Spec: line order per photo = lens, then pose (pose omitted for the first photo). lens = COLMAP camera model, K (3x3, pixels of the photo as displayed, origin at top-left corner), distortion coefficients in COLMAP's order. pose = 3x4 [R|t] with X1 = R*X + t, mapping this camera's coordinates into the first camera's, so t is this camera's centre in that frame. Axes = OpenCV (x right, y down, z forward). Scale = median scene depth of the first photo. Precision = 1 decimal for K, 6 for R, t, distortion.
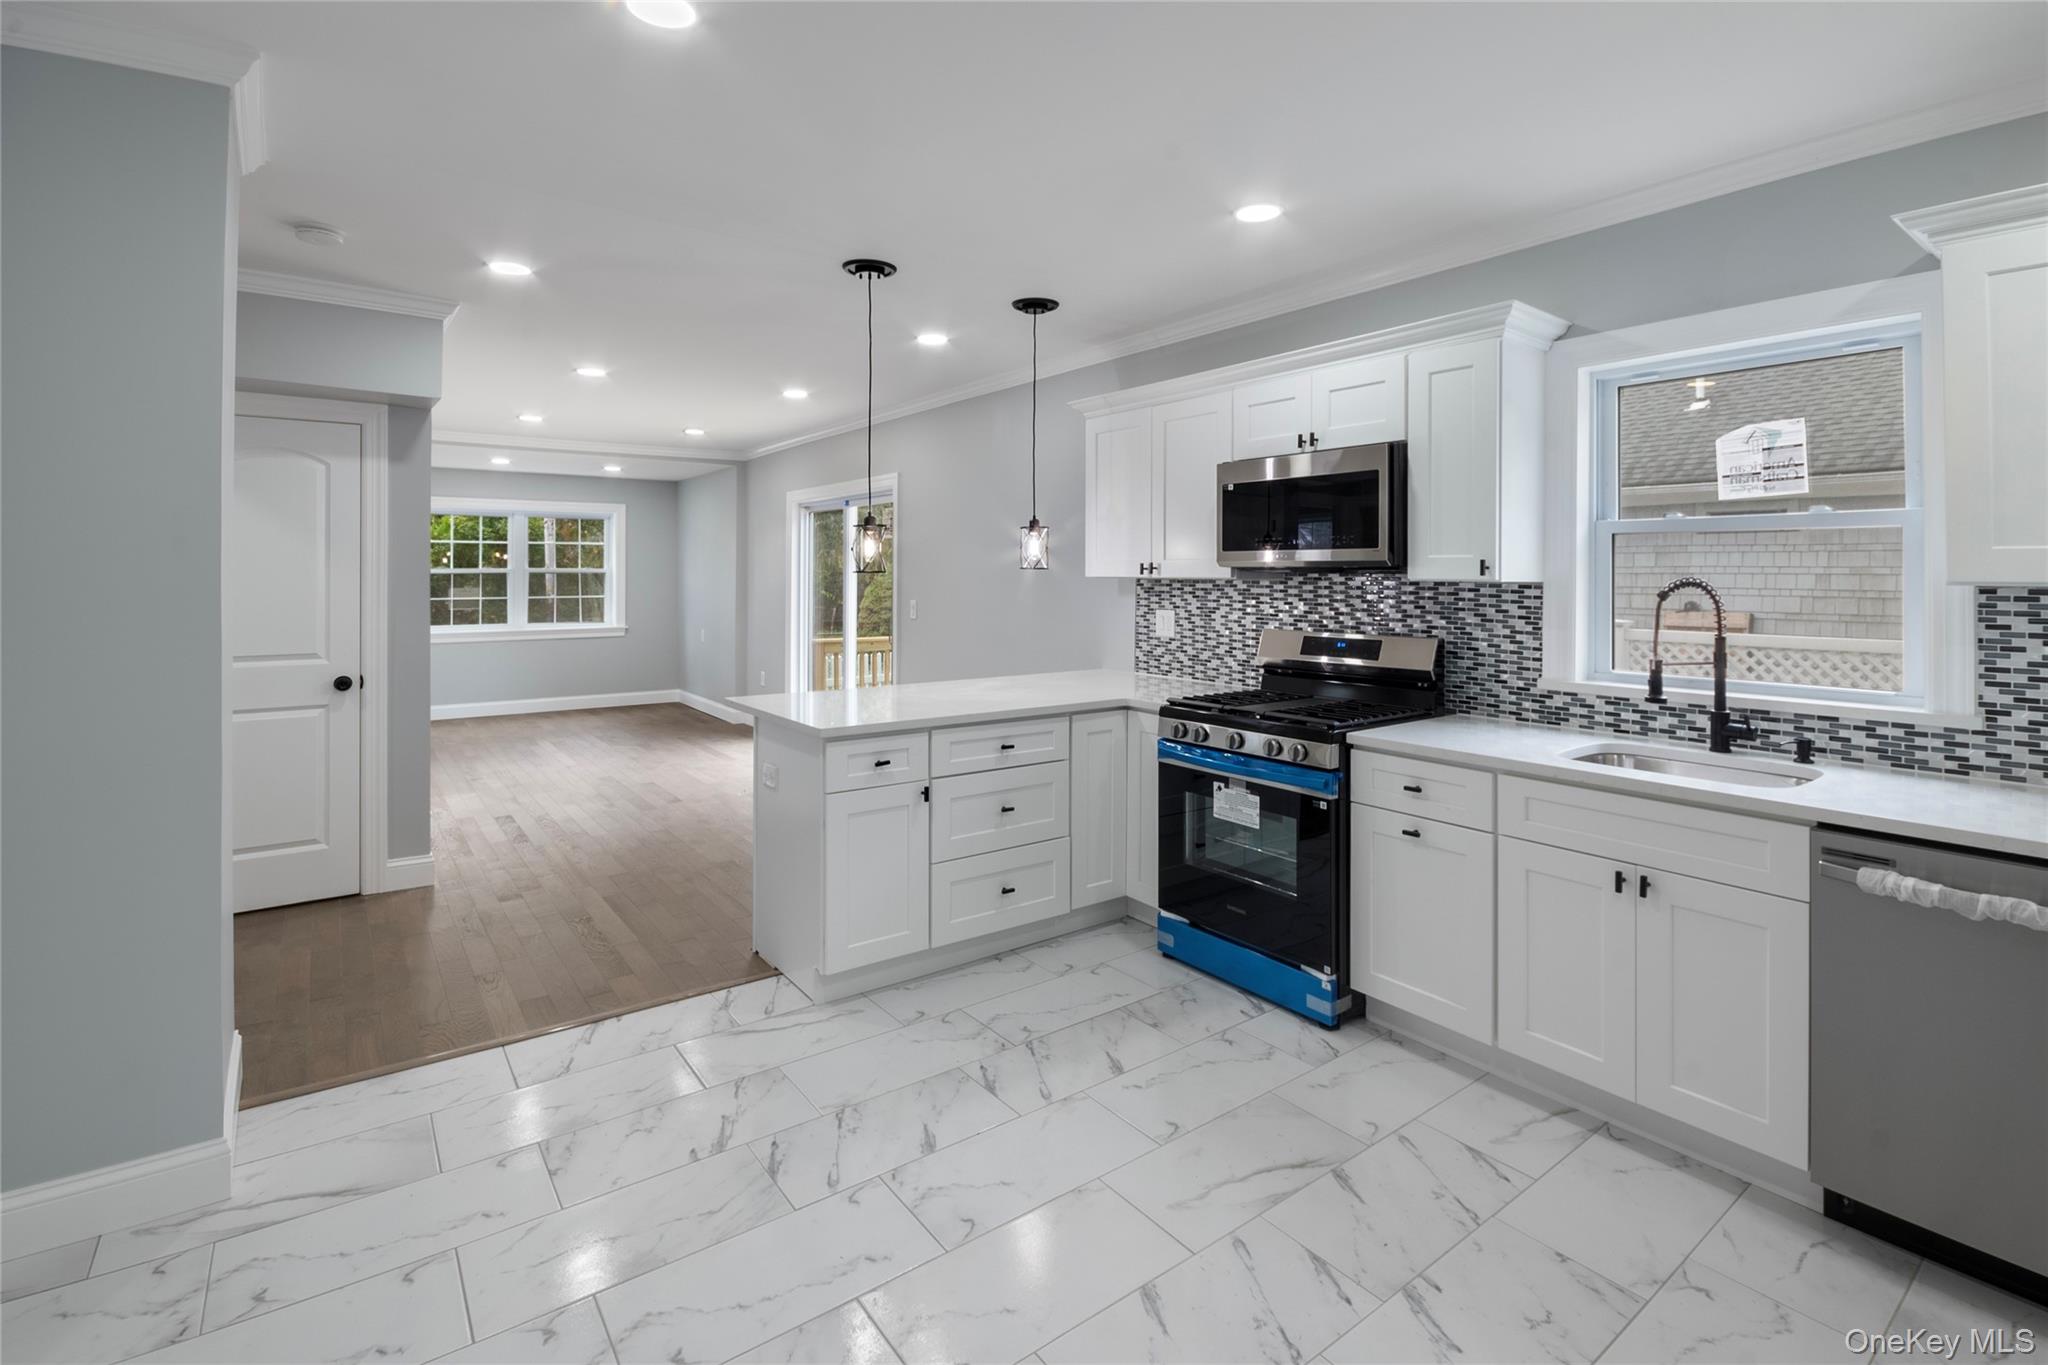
lens RADIAL K [[929.7, 0, 1030.7], [0, 929.7, 685.0], [0, 0, 1]] dist [-0.000755, 0.000162]
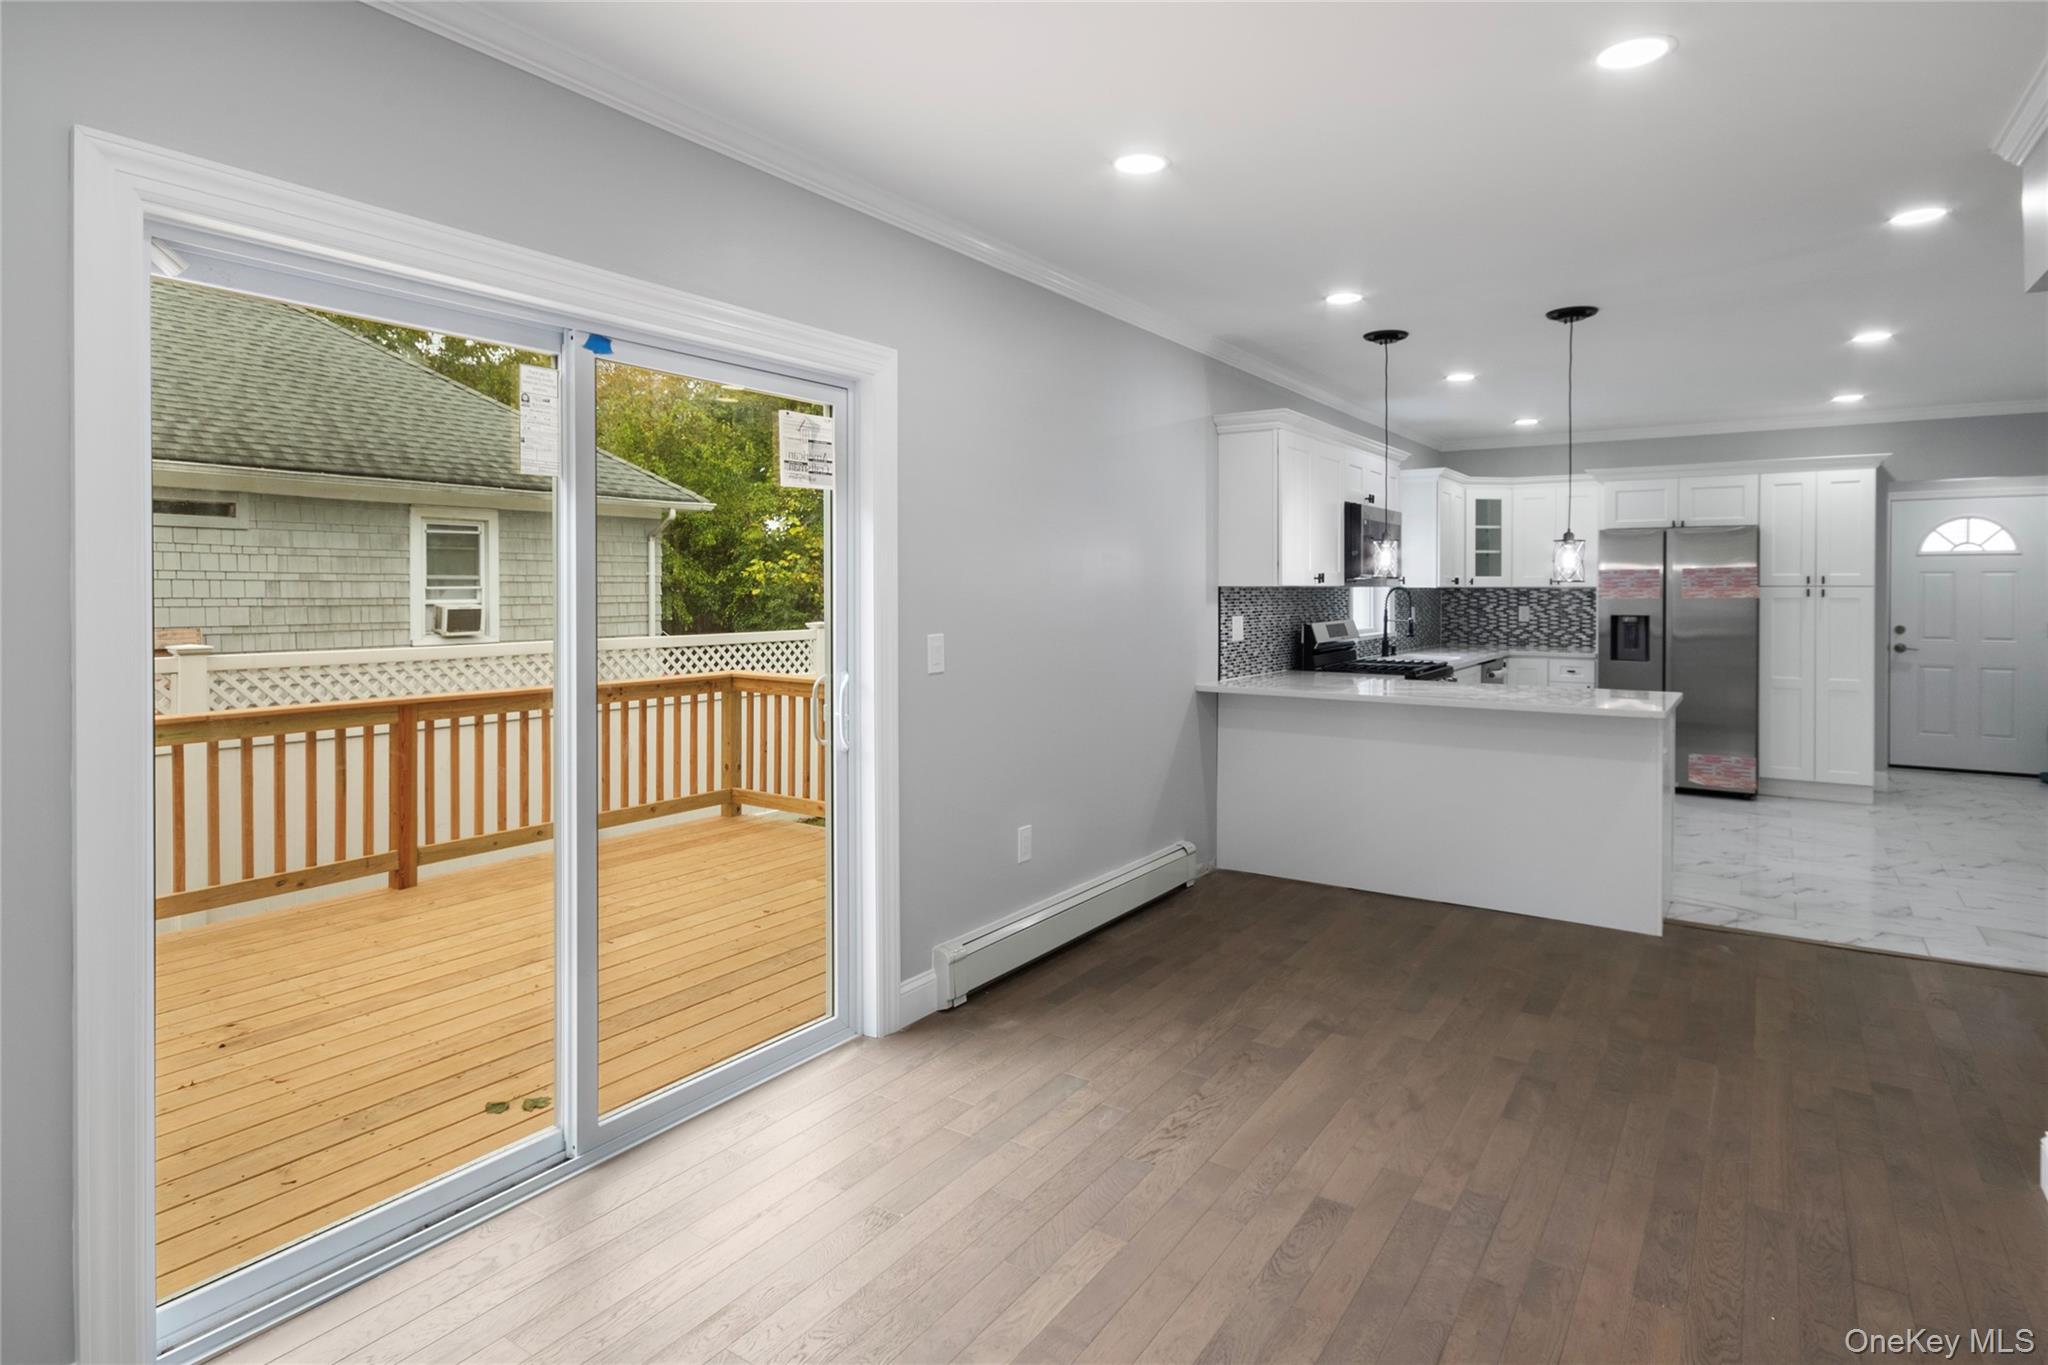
lens RADIAL K [[1126.5, 0, 1075.9], [0, 1126.5, 594.6], [0, 0, 1]] dist [0.009179, 0.000614]
pose [[-0.374460, -0.009449, 0.927195, -0.981810], [0.106351, 0.992911, 0.053070, -0.191751], [-0.921124, 0.118481, -0.370801, 1.631115]]
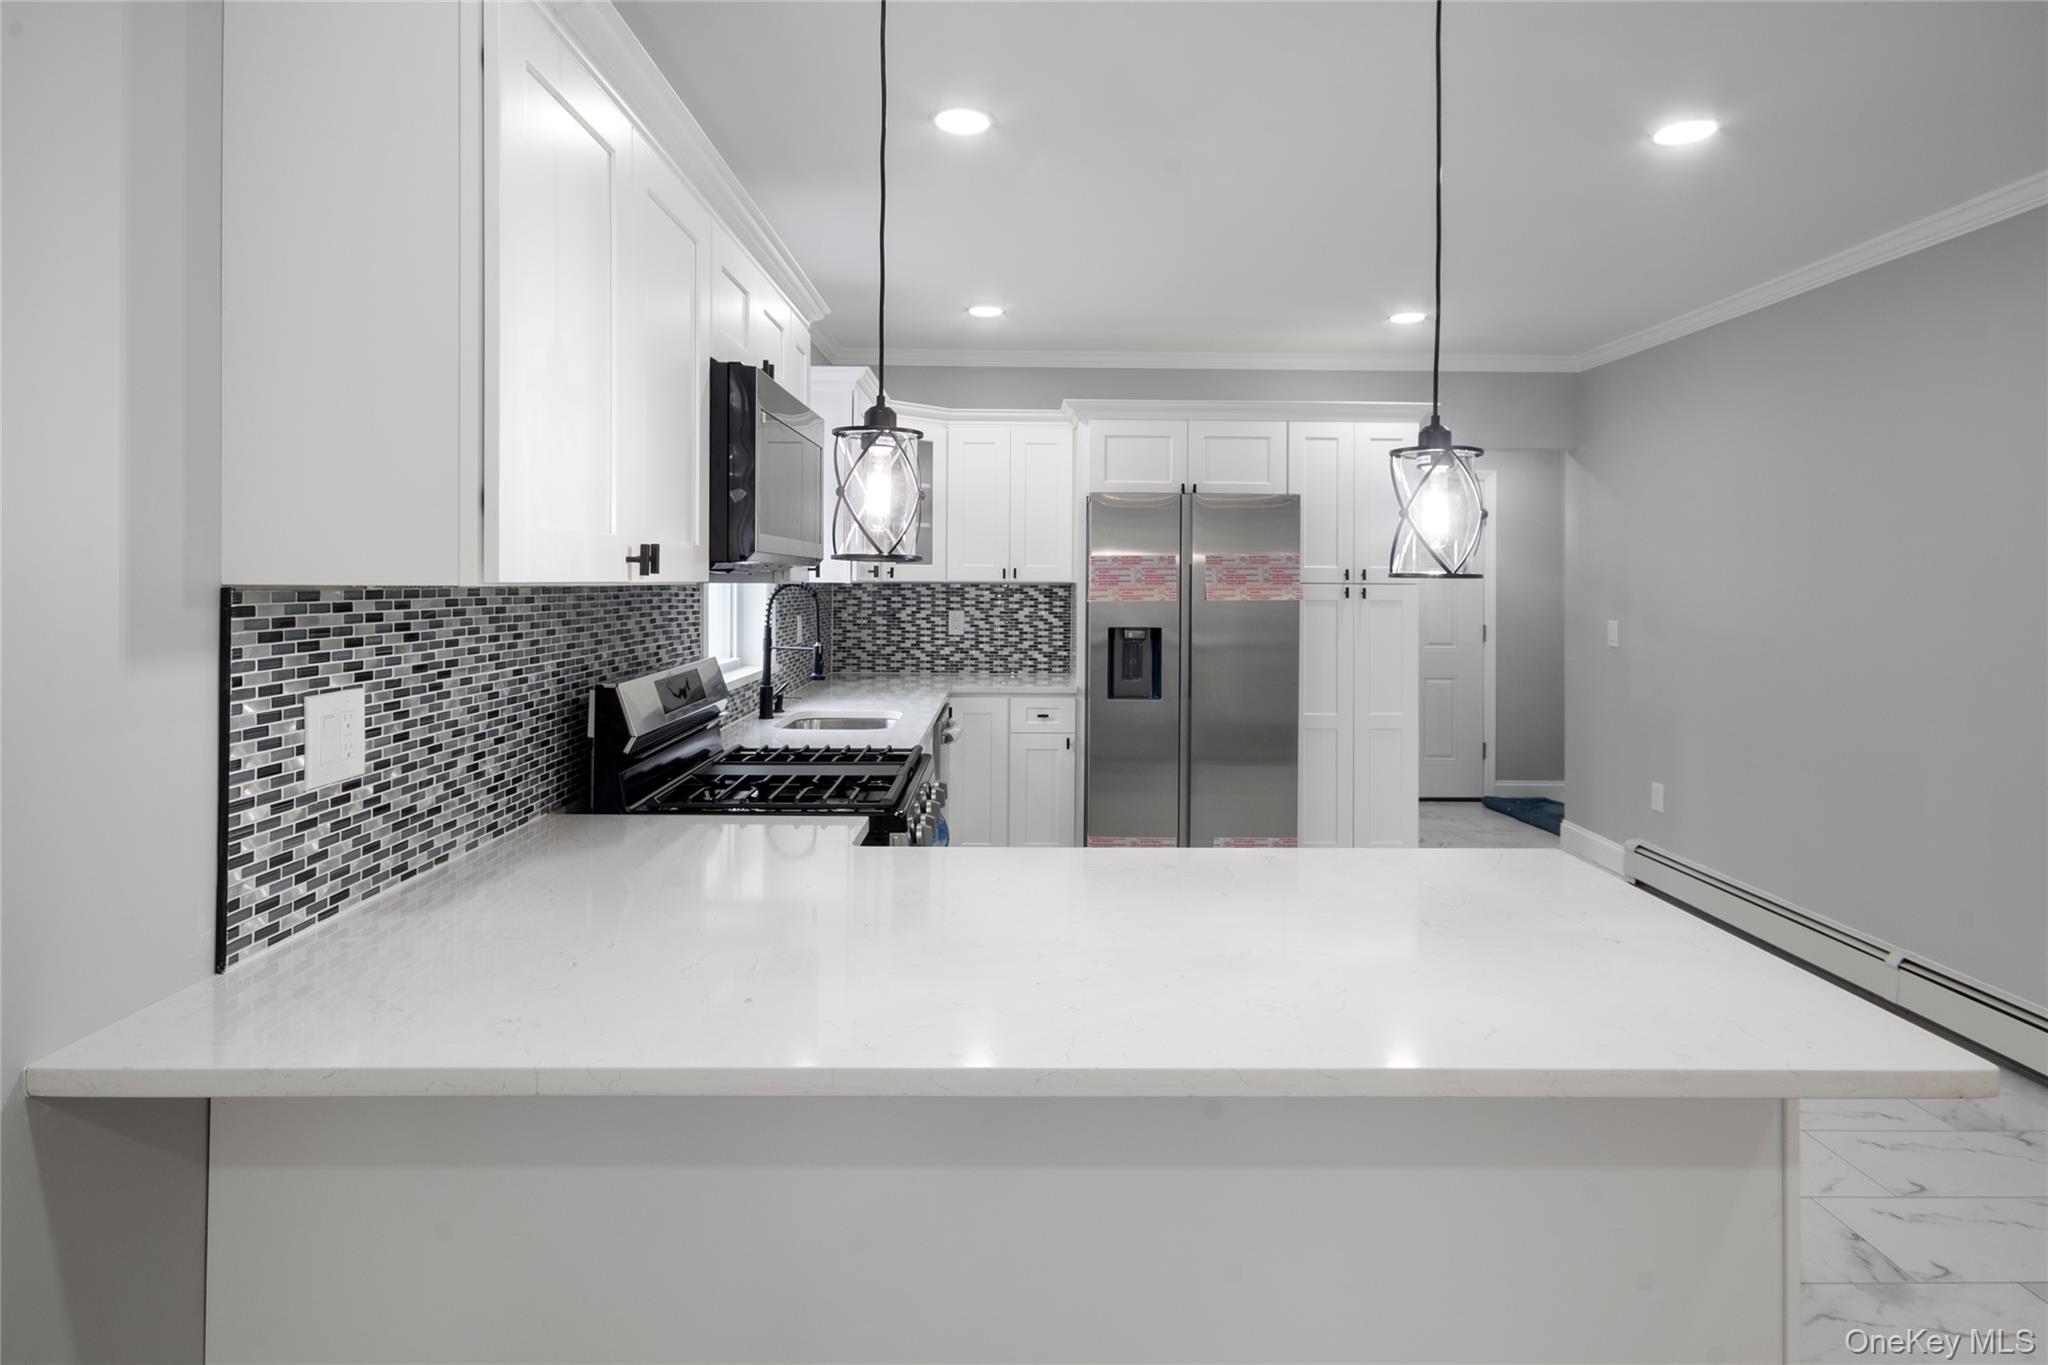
lens RADIAL K [[1126.5, 0, 1032.1], [0, 1126.5, 578.4], [0, 0, 1]] dist [0.009179, 0.000614]
pose [[-0.810167, -0.008196, 0.586142, -0.240818], [0.059085, 0.993668, 0.095563, -0.135917], [-0.583214, 0.112054, -0.804553, 1.139566]]
